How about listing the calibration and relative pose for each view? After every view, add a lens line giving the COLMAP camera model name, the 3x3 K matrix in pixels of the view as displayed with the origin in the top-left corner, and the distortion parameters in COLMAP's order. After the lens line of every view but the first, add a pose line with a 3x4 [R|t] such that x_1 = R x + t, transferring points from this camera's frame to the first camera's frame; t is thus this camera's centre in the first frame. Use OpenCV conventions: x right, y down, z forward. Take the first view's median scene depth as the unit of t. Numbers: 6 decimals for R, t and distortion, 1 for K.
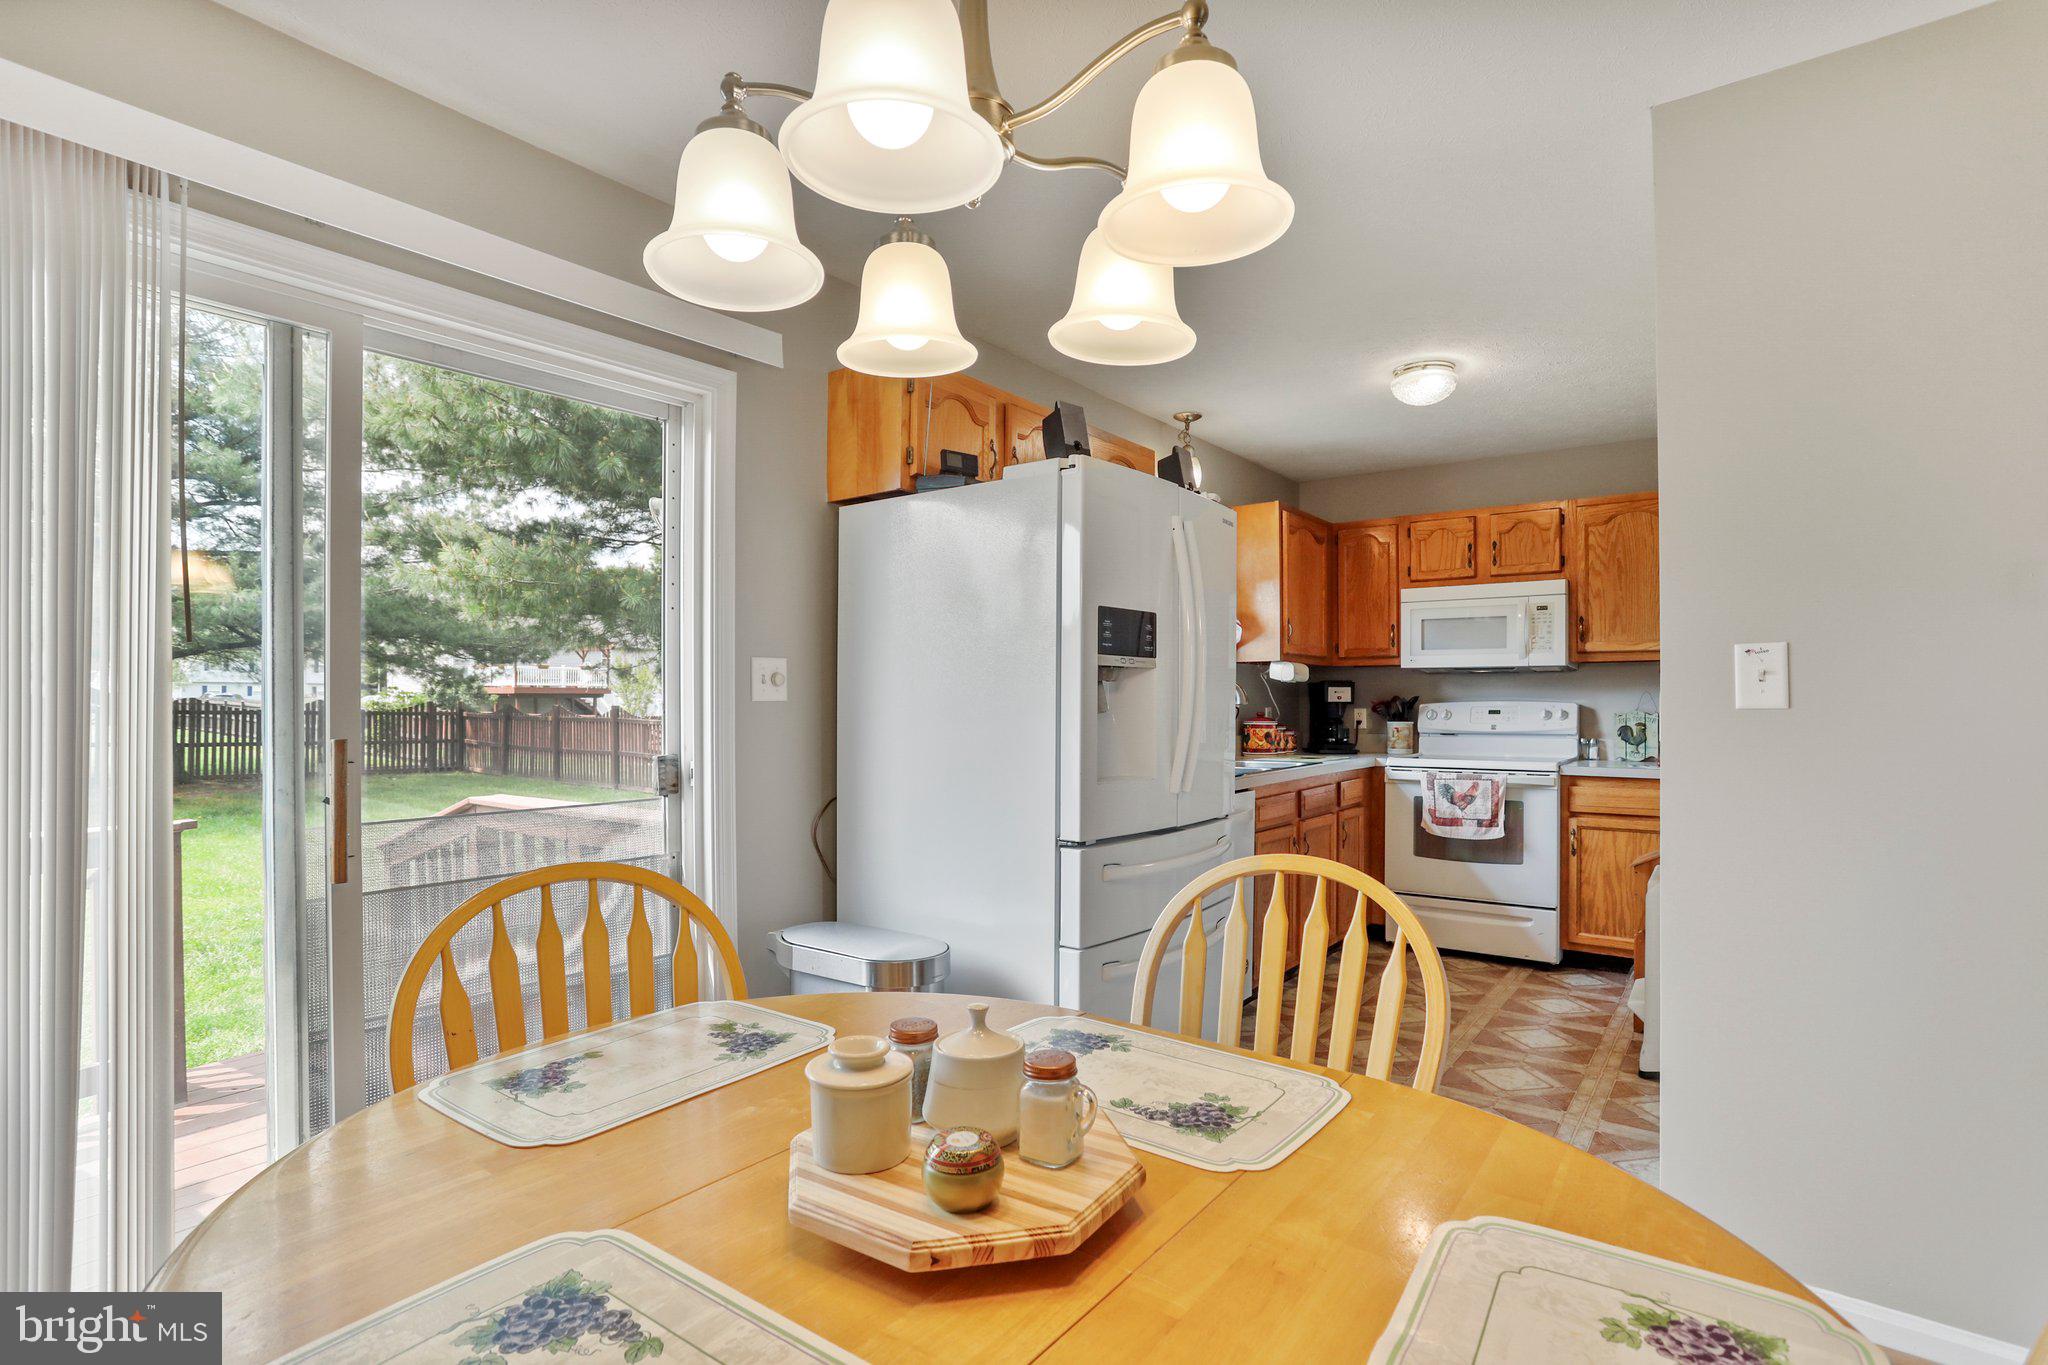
lens RADIAL K [[1003.0, 0, 1022.2], [0, 1003.0, 692.1], [0, 0, 1]] dist [-0.022671, 0.005513]
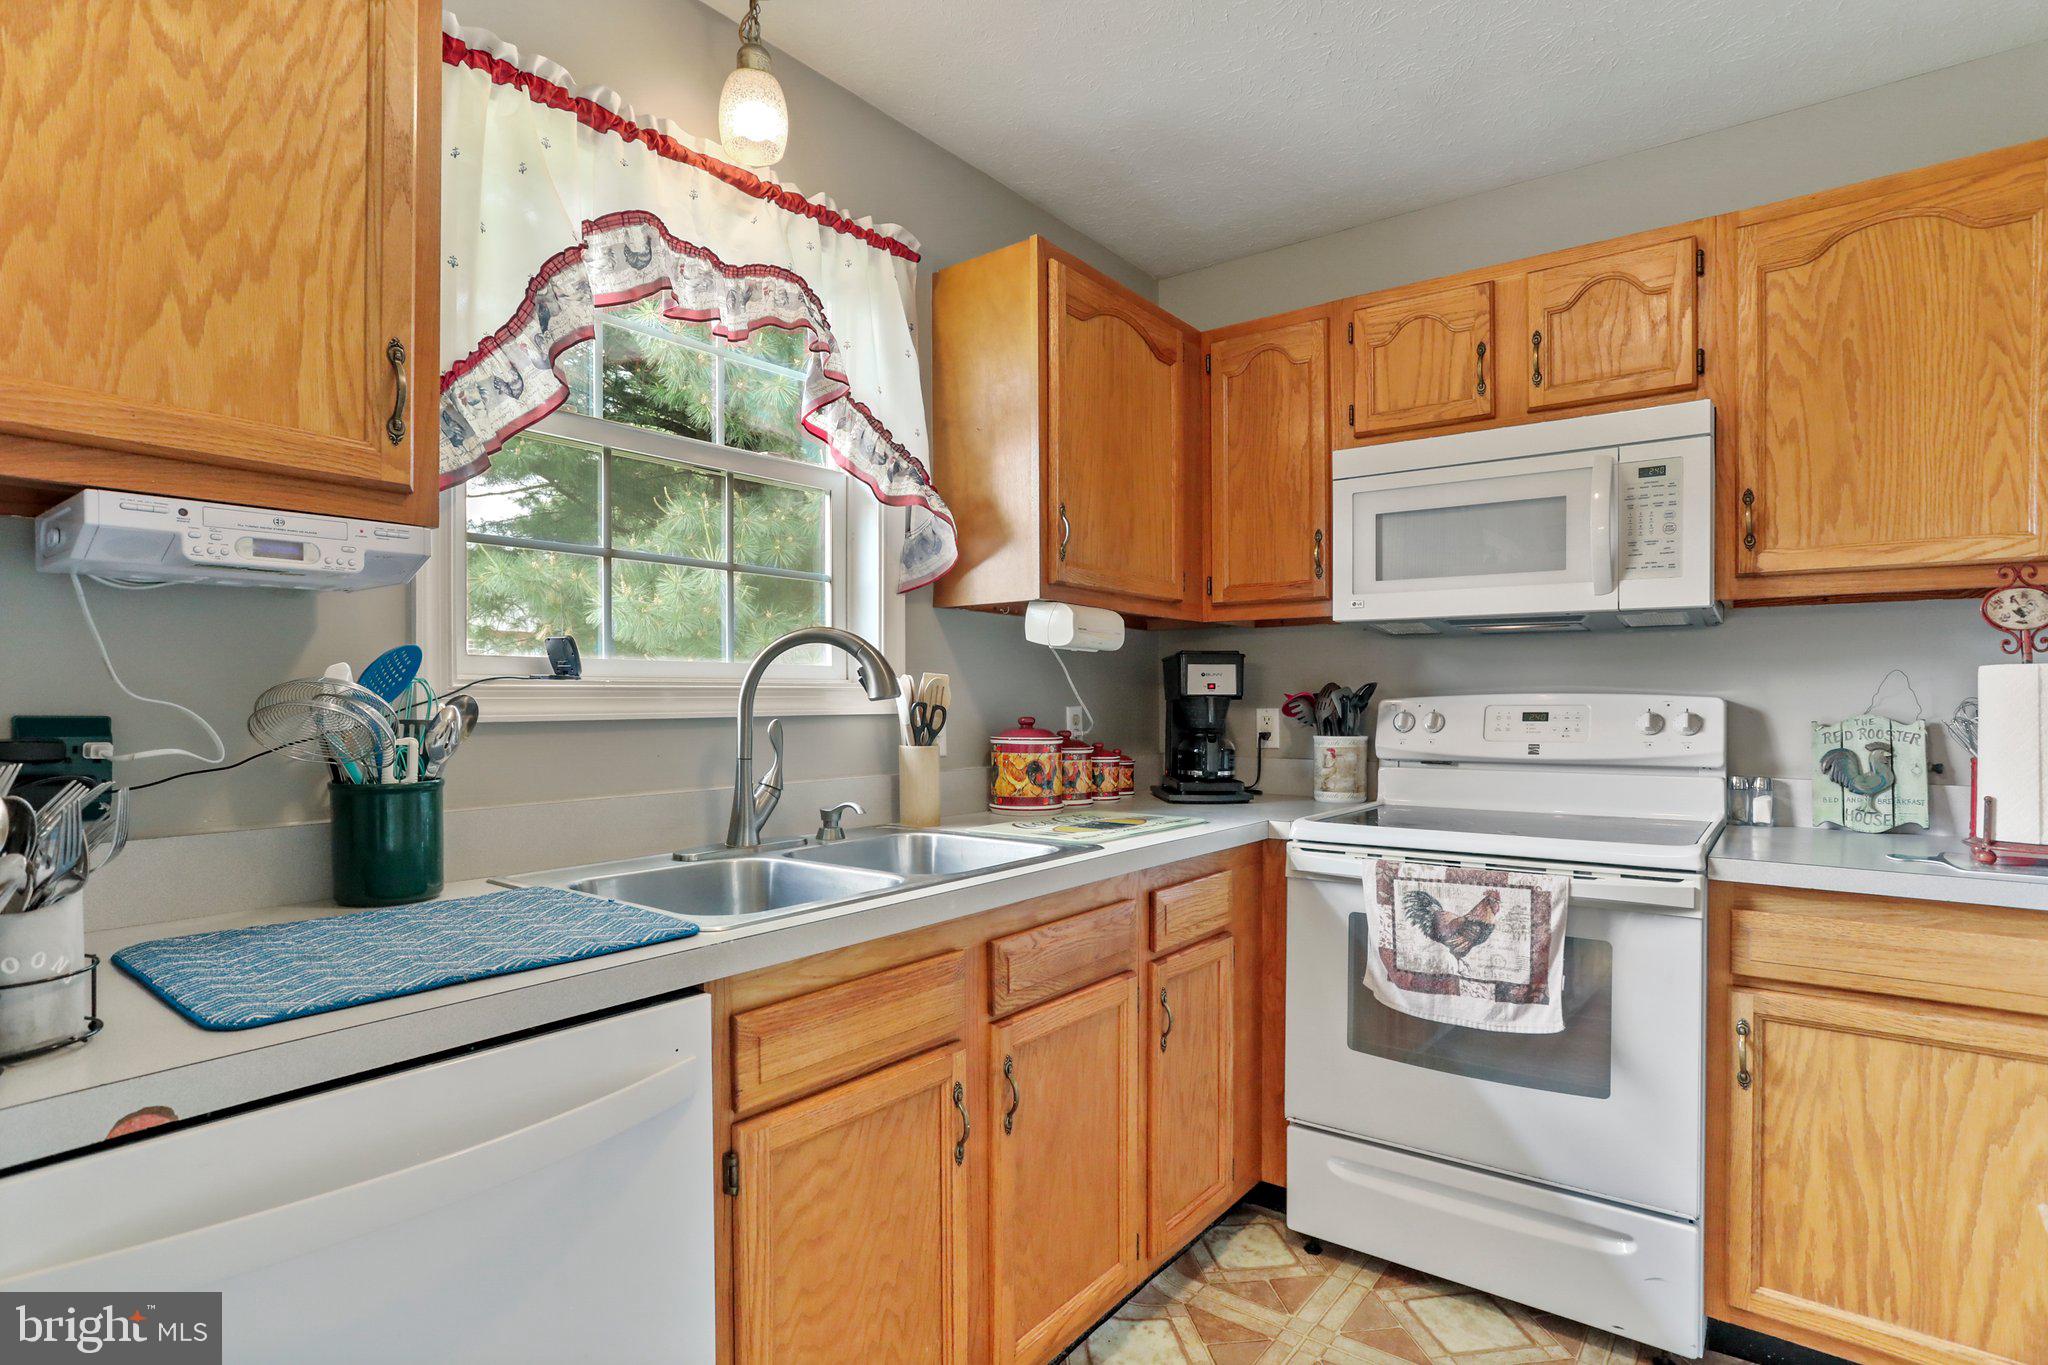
lens RADIAL K [[1003.0, 0, 1026.4], [0, 1003.0, 690.6], [0, 0, 1]] dist [-0.022671, 0.005513]
pose [[0.999769, -0.000482, -0.021473, 0.260319], [0.000543, 0.999996, 0.002817, 0.006706], [0.021472, -0.002828, 0.999765, 0.562067]]
